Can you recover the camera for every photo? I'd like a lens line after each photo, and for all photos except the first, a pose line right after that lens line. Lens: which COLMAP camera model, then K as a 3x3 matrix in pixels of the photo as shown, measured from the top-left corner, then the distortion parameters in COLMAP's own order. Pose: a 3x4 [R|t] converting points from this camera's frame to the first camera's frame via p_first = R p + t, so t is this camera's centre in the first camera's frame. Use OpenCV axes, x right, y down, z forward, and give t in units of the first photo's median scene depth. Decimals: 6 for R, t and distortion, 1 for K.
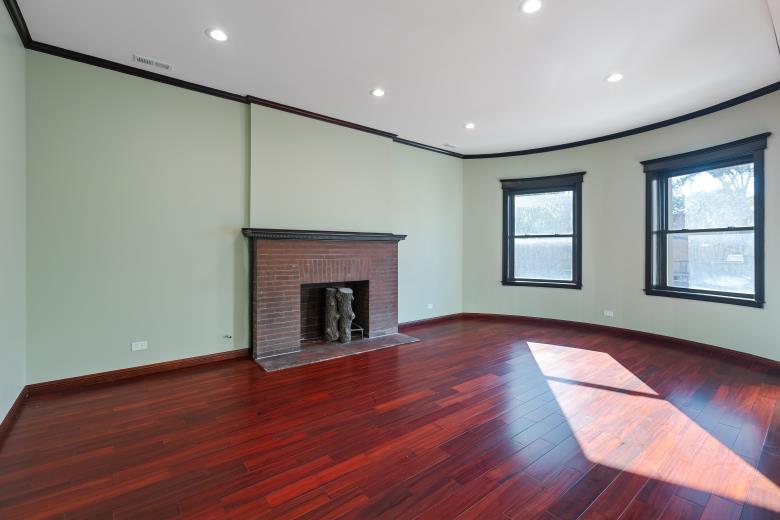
lens RADIAL K [[350.8, 0, 392.8], [0, 350.8, 254.9], [0, 0, 1]] dist [0.002037, -0.000253]
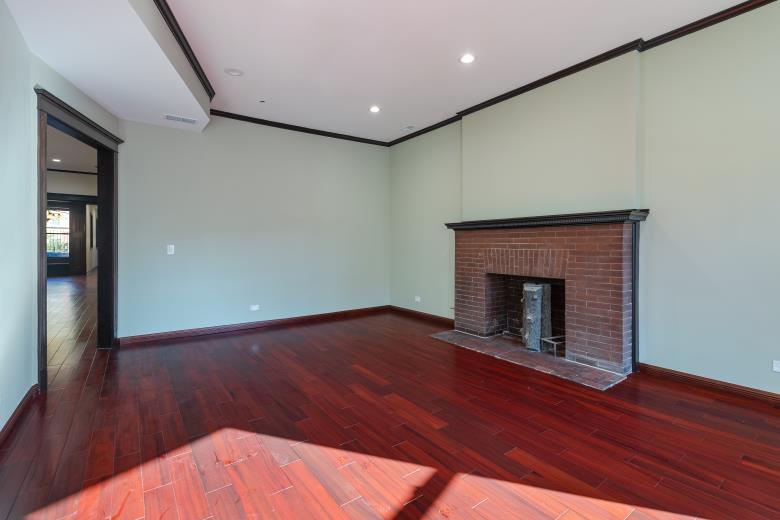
lens RADIAL K [[350.8, 0, 386.8], [0, 350.8, 253.1], [0, 0, 1]] dist [0.002037, -0.000253]
pose [[-0.039280, 0.018528, -0.999056, 0.732189], [-0.017086, 0.999669, 0.019211, 0.011079], [0.999082, 0.017824, -0.038951, 0.720116]]
